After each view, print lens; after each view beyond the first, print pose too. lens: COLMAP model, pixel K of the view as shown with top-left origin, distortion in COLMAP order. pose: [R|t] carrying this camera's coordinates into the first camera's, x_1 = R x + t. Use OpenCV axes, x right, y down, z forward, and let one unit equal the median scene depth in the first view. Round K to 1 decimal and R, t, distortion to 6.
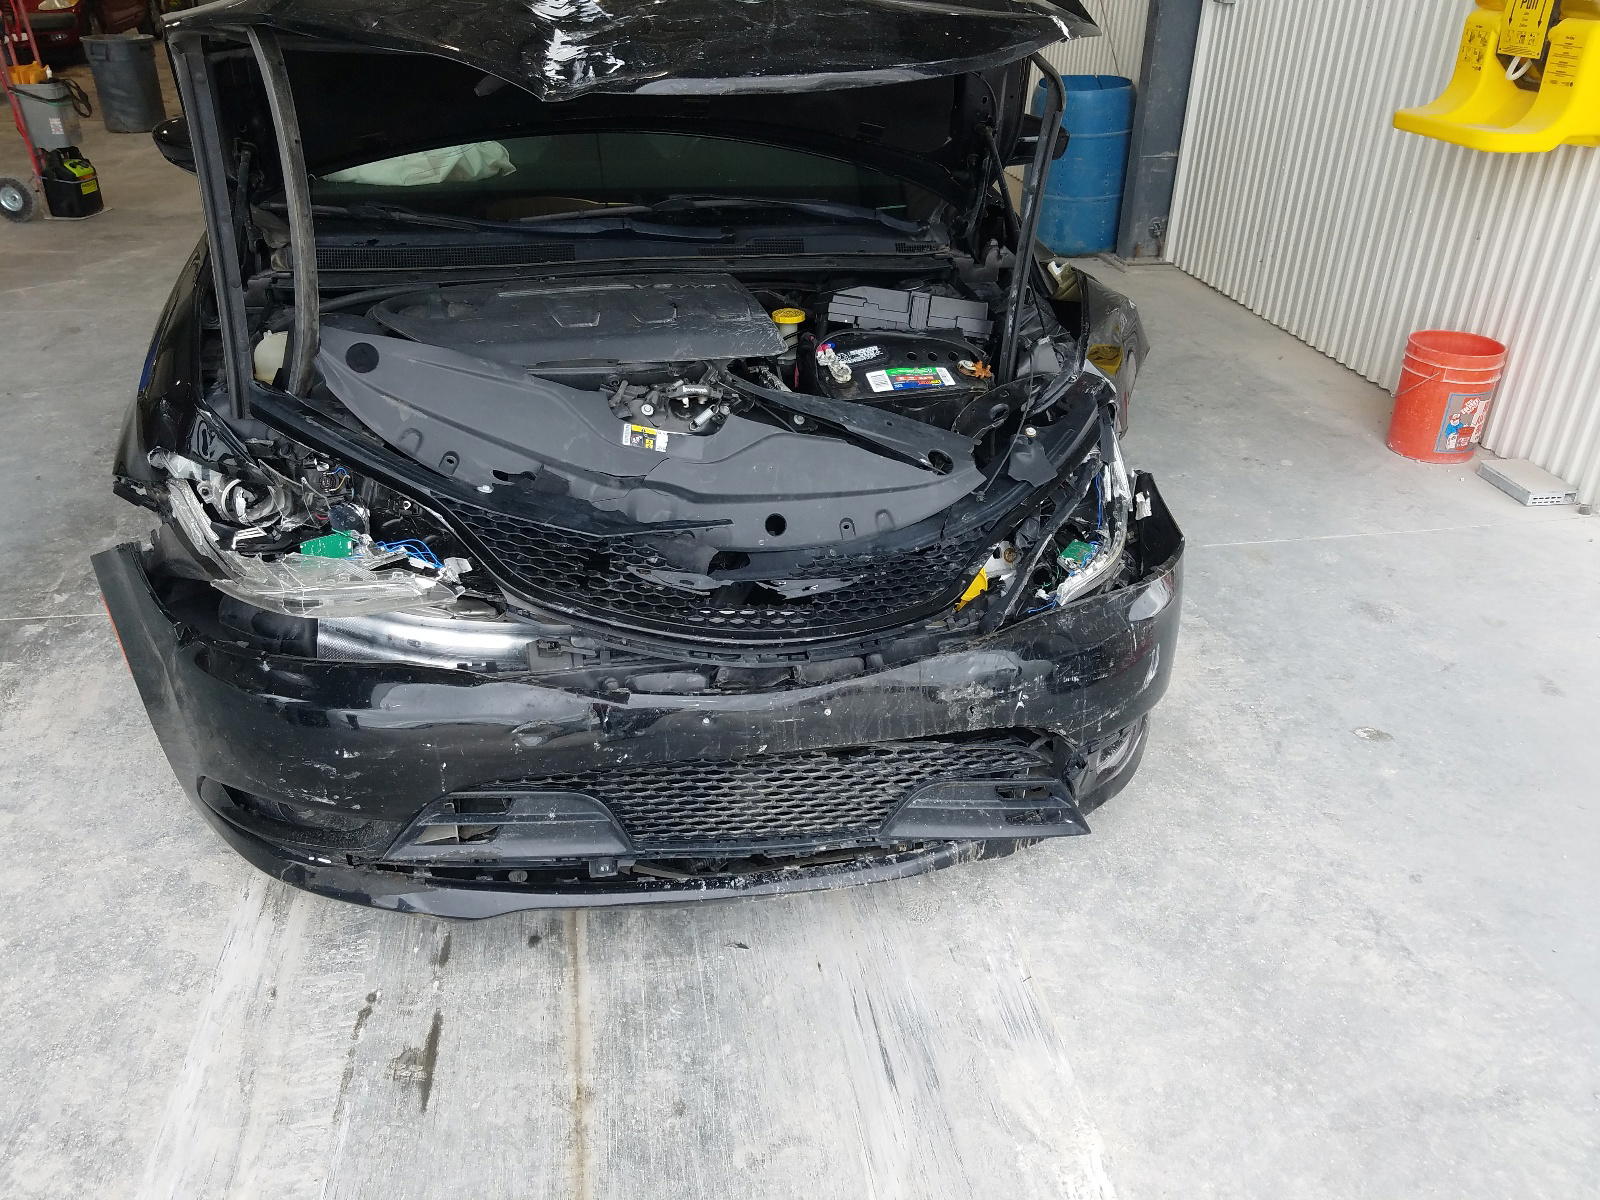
lens RADIAL K [[1254.6, 0, 798.6], [0, 1254.6, 605.6], [0, 0, 1]] dist [-0.005800, -0.011445]
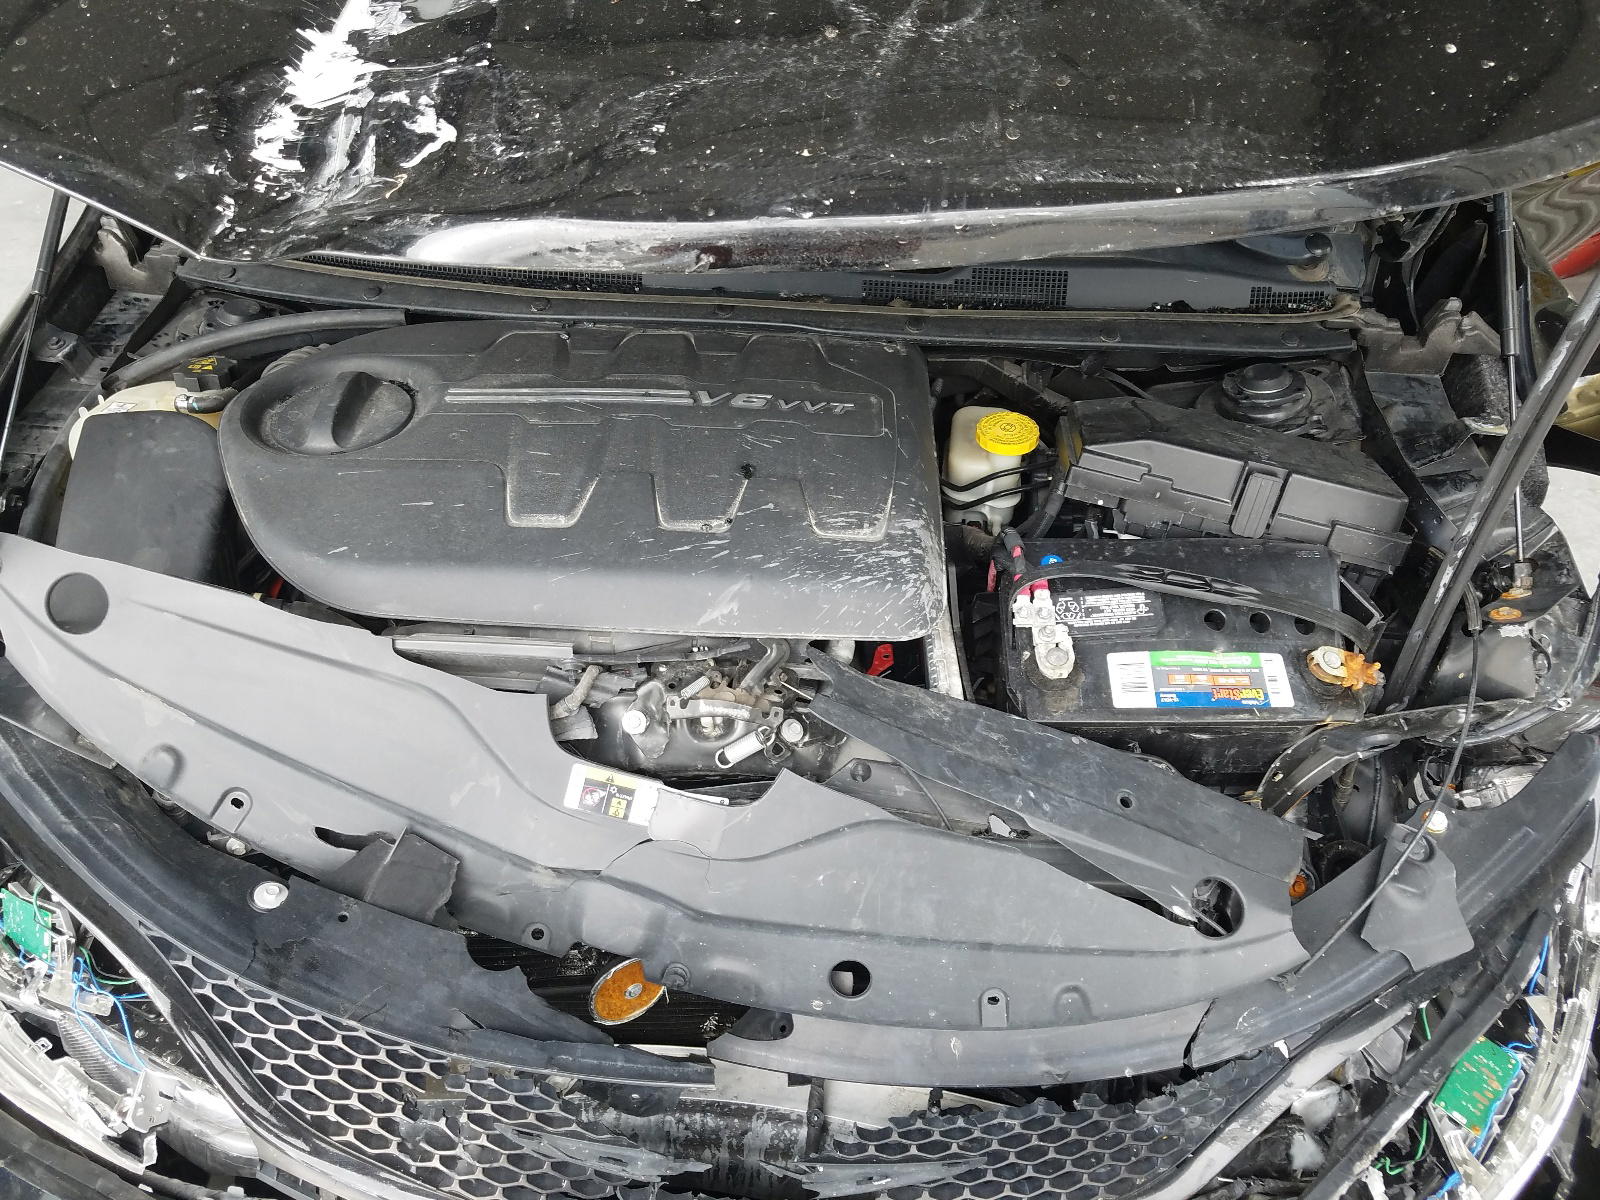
lens RADIAL K [[1254.6, 0, 797.2], [0, 1254.6, 592.1], [0, 0, 1]] dist [-0.005800, -0.011445]
pose [[0.956611, 0.181489, -0.227943, 0.046632], [-0.127748, 0.964361, 0.231707, -0.320166], [0.261871, -0.192534, 0.945703, 0.527197]]
